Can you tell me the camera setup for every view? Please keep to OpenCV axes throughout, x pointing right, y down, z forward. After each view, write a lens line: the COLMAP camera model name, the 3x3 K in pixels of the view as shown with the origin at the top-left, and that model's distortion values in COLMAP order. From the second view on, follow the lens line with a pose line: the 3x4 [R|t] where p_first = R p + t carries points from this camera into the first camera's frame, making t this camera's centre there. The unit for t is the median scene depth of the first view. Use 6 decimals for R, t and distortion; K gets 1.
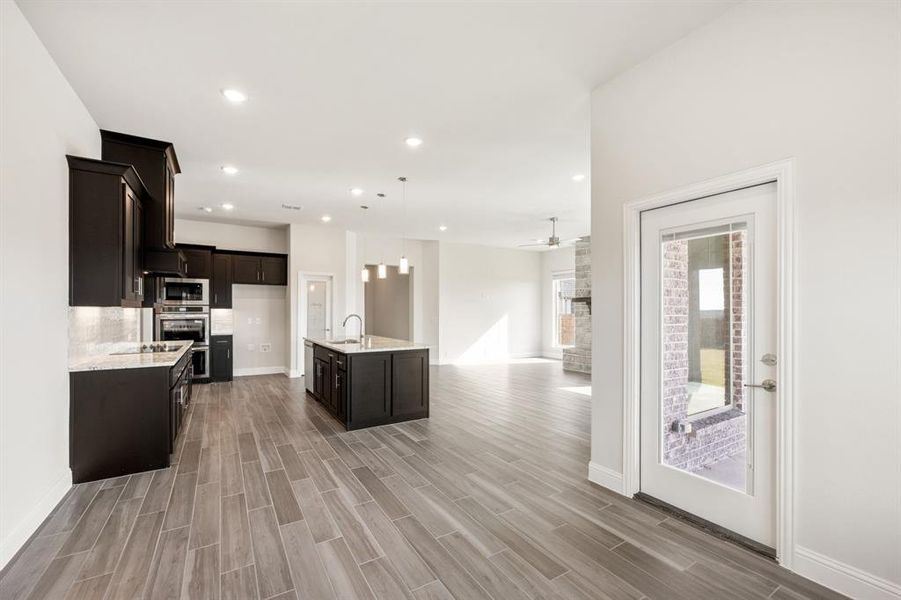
lens RADIAL K [[367.3, 0, 451.7], [0, 367.3, 305.4], [0, 0, 1]] dist [-0.000396, 0.000230]
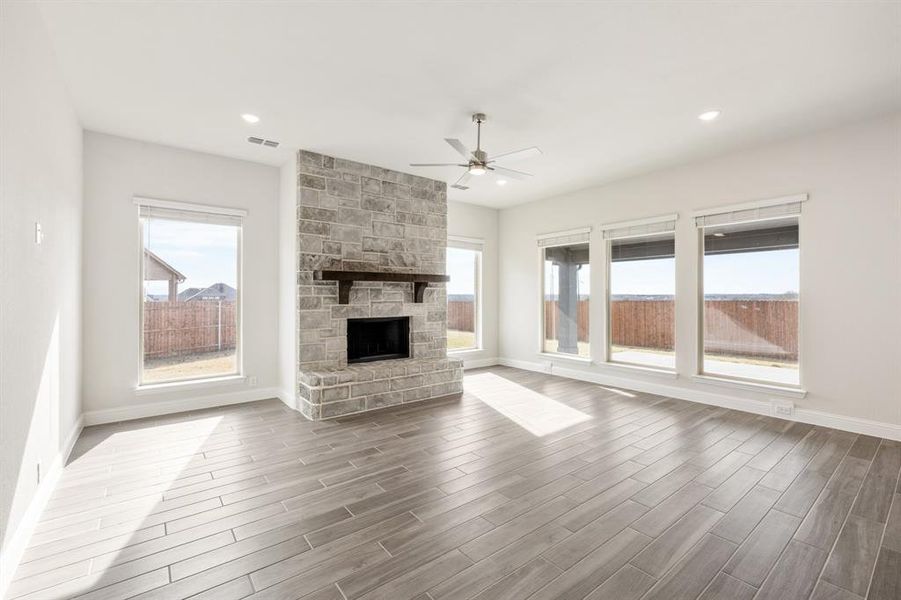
lens RADIAL K [[384.2, 0, 446.6], [0, 384.2, 296.6], [0, 0, 1]] dist [0.002372, 0.000139]
pose [[-0.085896, -0.003278, 0.996299, -0.199883], [-0.013122, 0.999912, 0.002159, 0.011304], [-0.996218, -0.012888, -0.085931, 0.882633]]
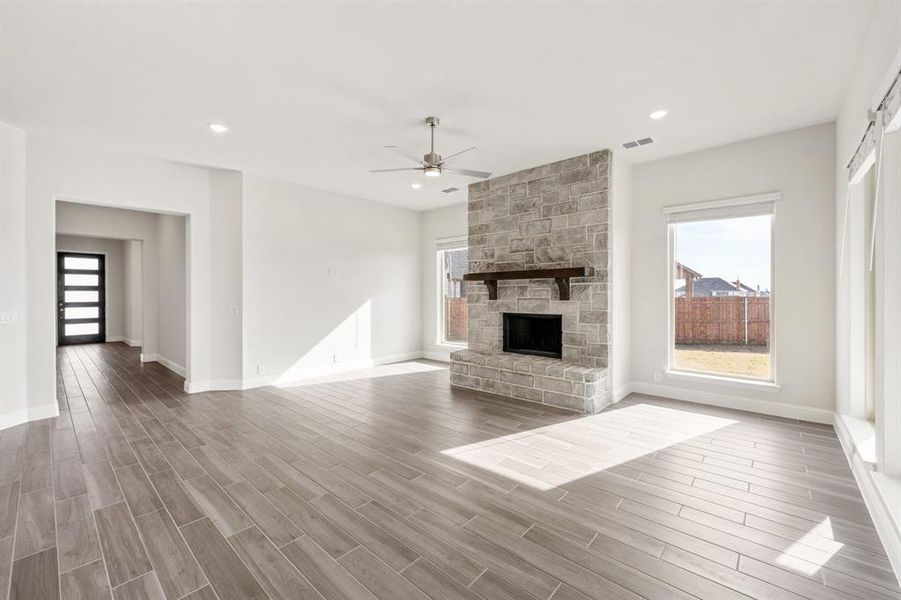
lens RADIAL K [[367.3, 0, 439.5], [0, 367.3, 293.1], [0, 0, 1]] dist [-0.000396, 0.000230]
pose [[0.966322, -0.006085, 0.257264, 0.119819], [0.003169, 0.999926, 0.011748, 0.005726], [-0.257316, -0.010537, 0.966270, 0.385660]]
